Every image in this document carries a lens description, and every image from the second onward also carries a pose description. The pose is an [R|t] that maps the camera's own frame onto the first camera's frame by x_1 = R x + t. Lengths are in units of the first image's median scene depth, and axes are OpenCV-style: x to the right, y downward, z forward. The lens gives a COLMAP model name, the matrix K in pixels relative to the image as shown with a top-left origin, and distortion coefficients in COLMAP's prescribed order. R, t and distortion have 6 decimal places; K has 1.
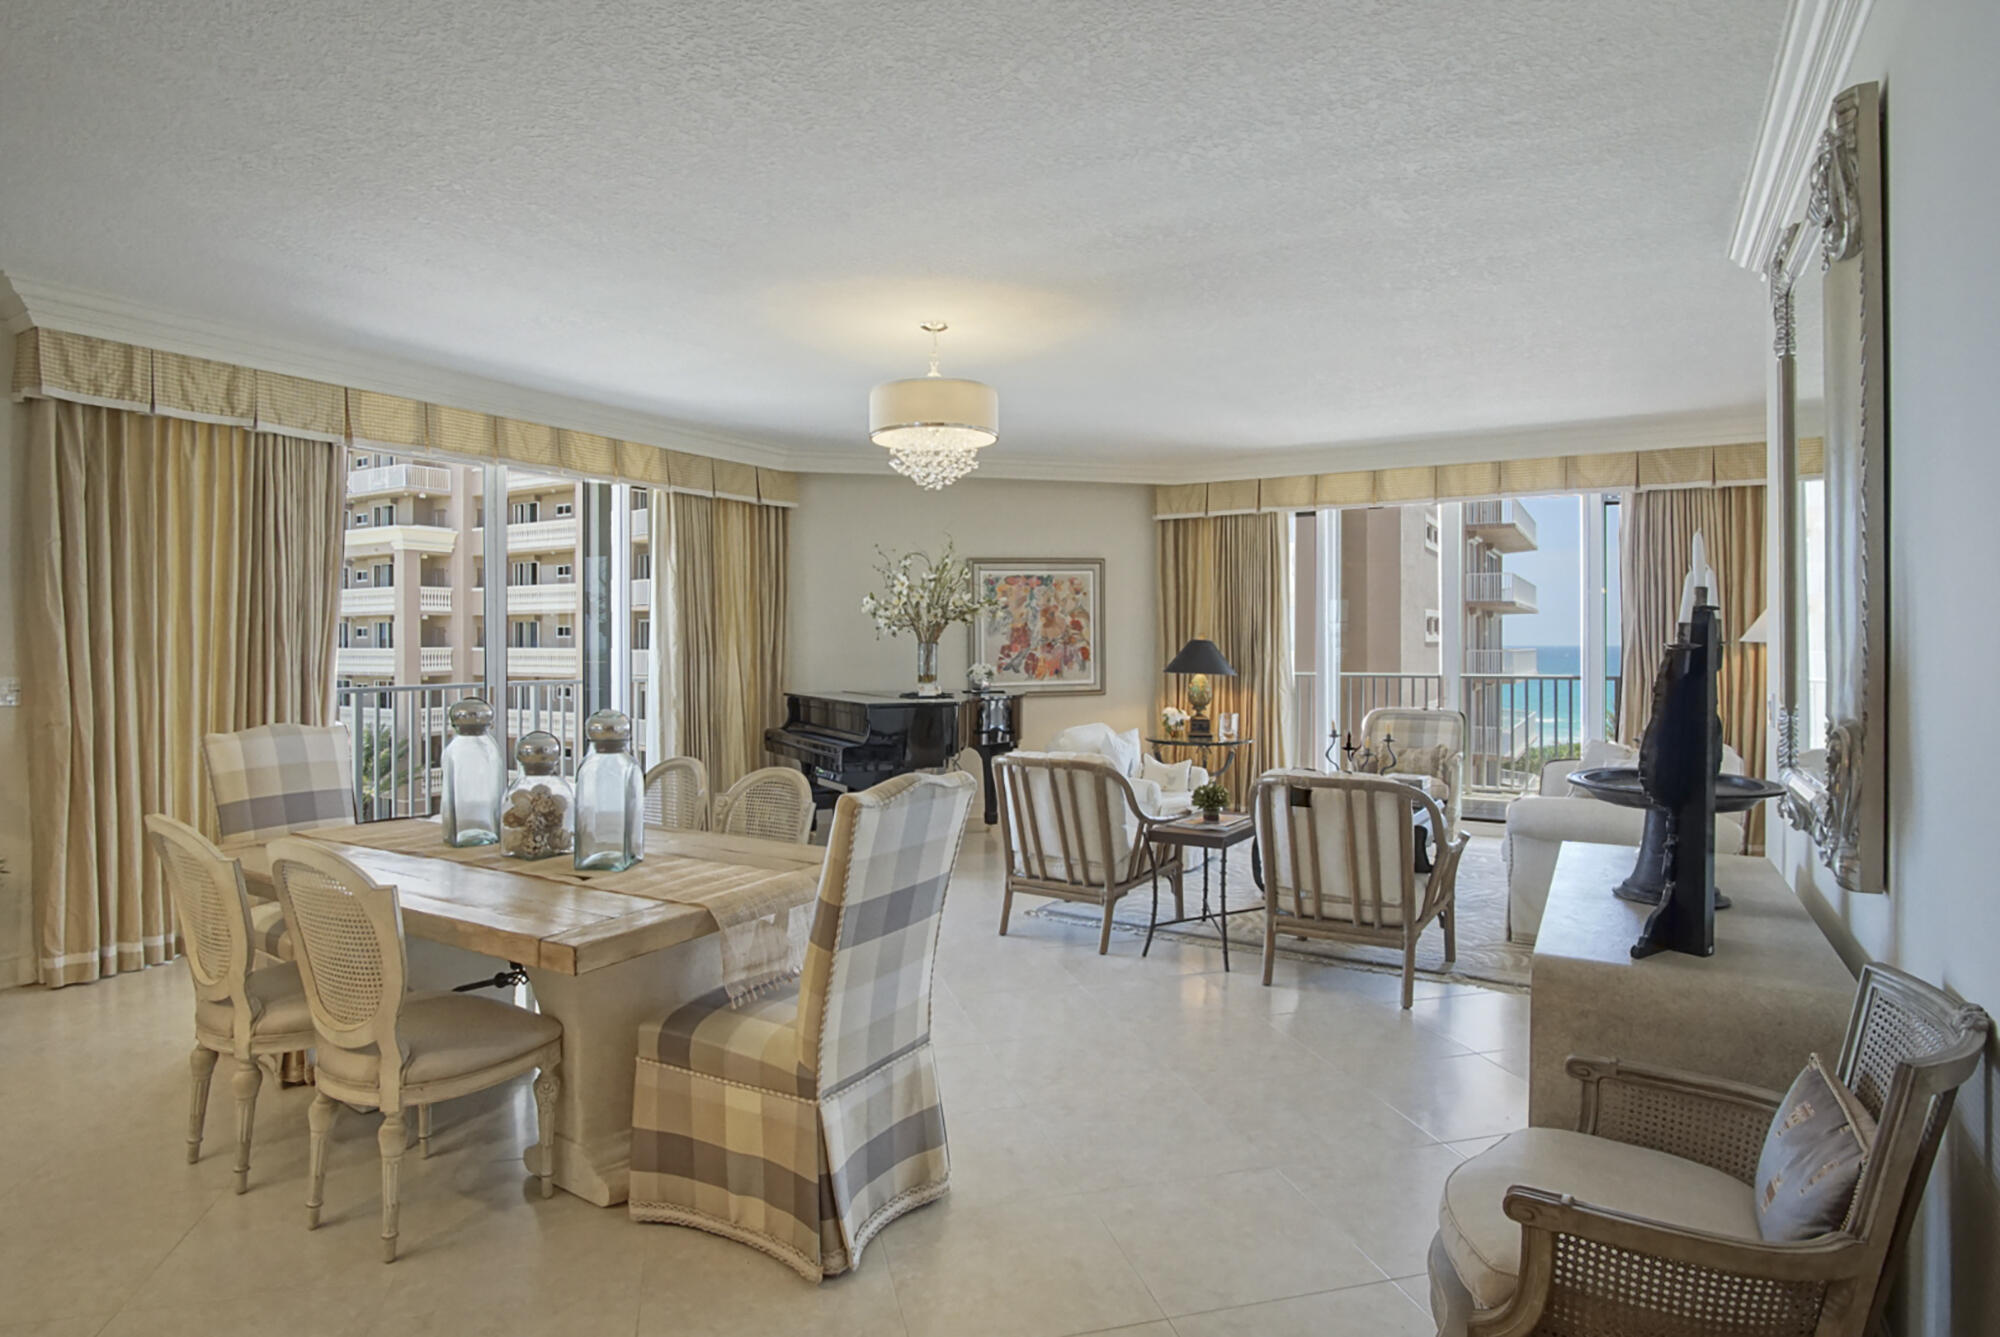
lens RADIAL K [[1073.0, 0, 986.0], [0, 1073.0, 641.0], [0, 0, 1]] dist [-0.023076, 0.001452]
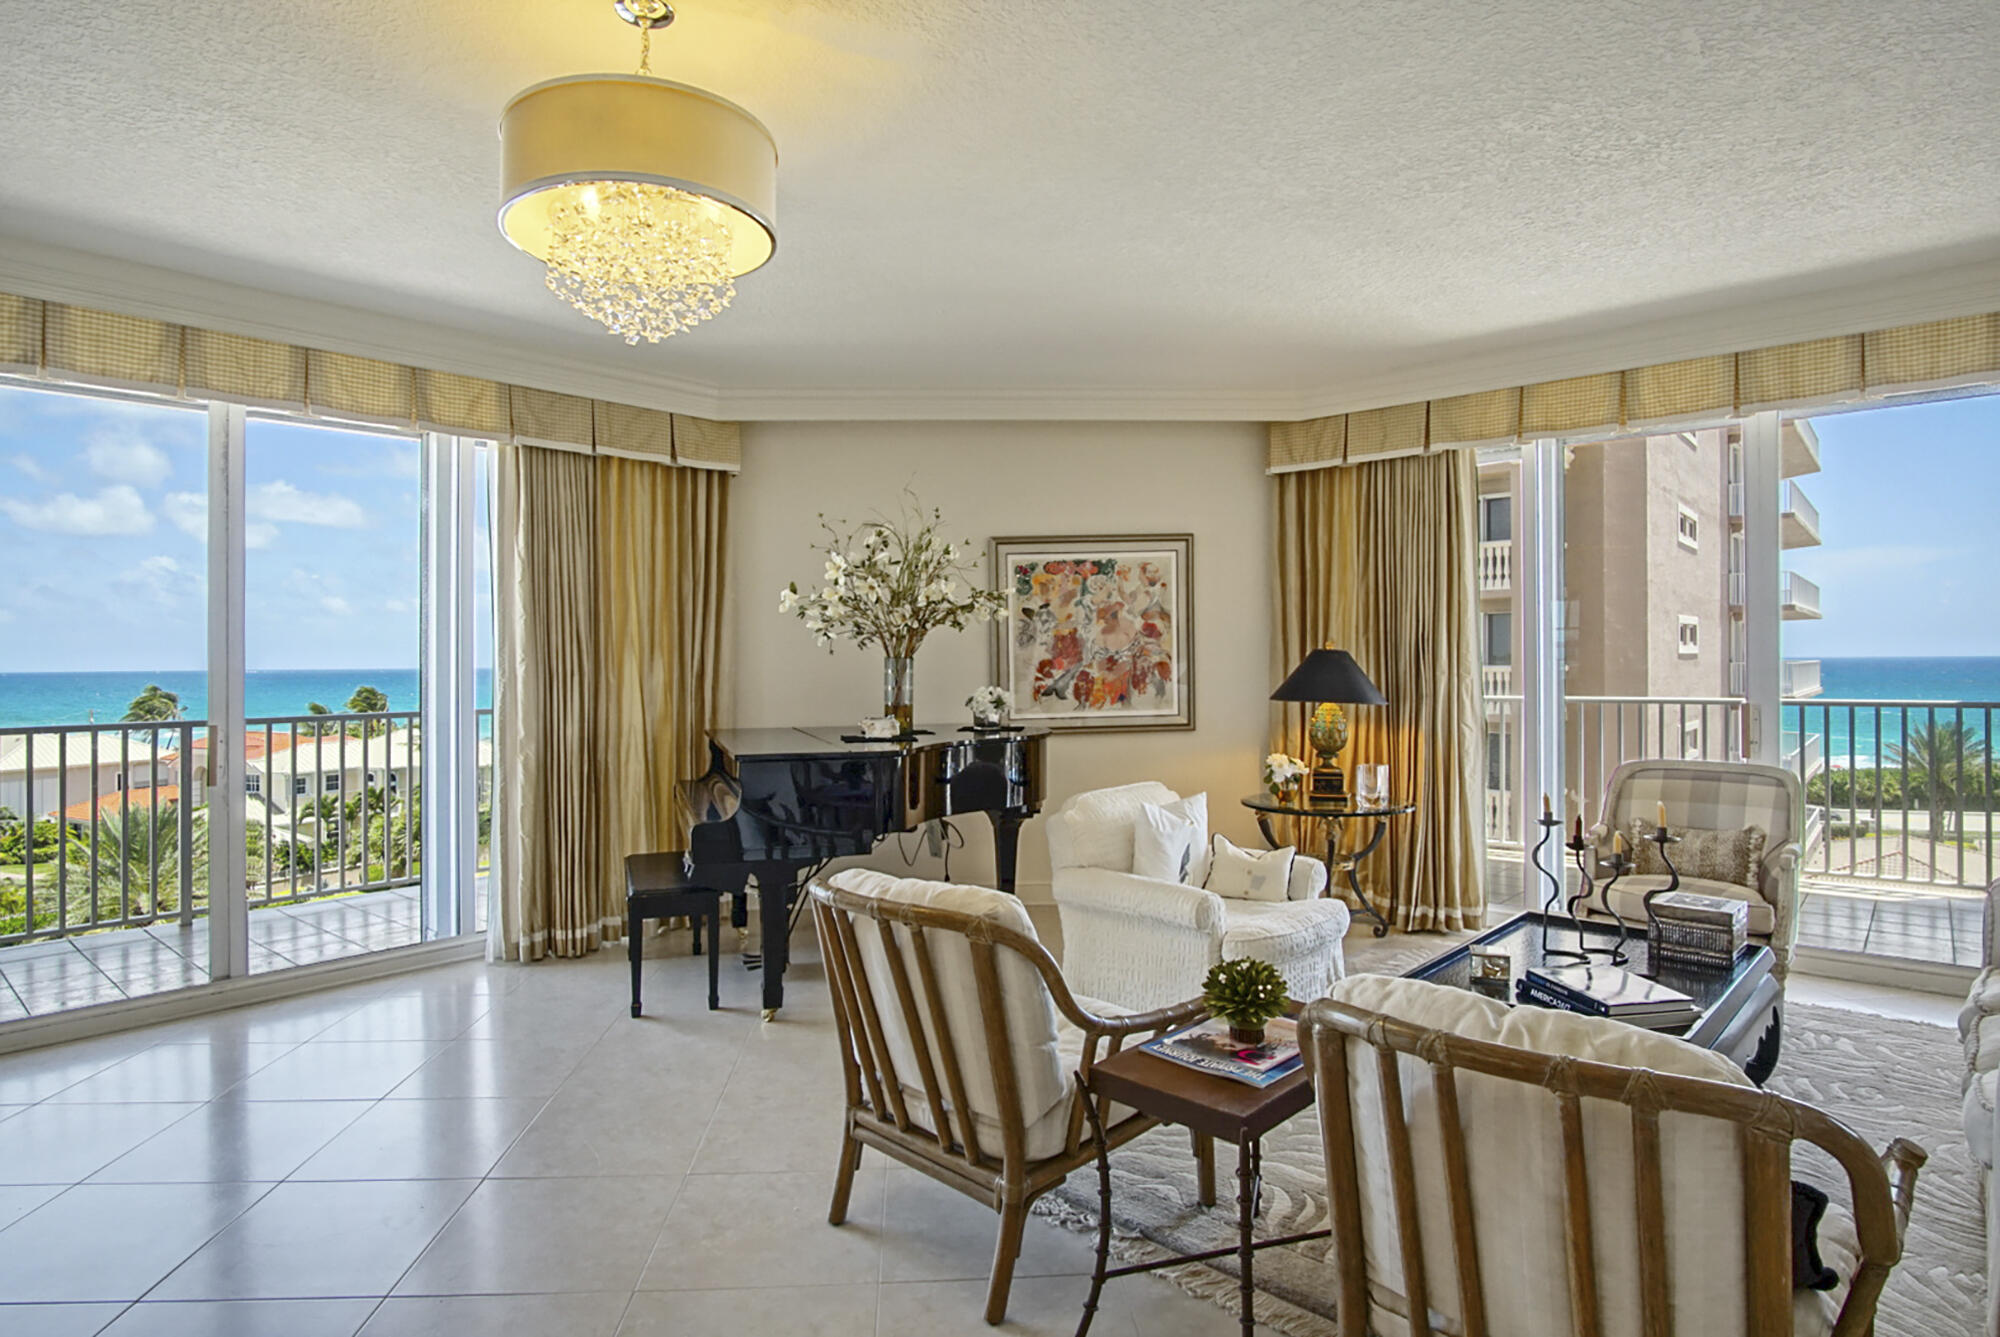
lens RADIAL K [[1071.7, 0, 951.4], [0, 1071.7, 669.1], [0, 0, 1]] dist [-0.027461, 0.001400]
pose [[0.978312, -0.006037, -0.207051, 0.108721], [0.008019, 0.999930, 0.008734, 0.003256], [0.206984, -0.010204, 0.978291, 0.317631]]
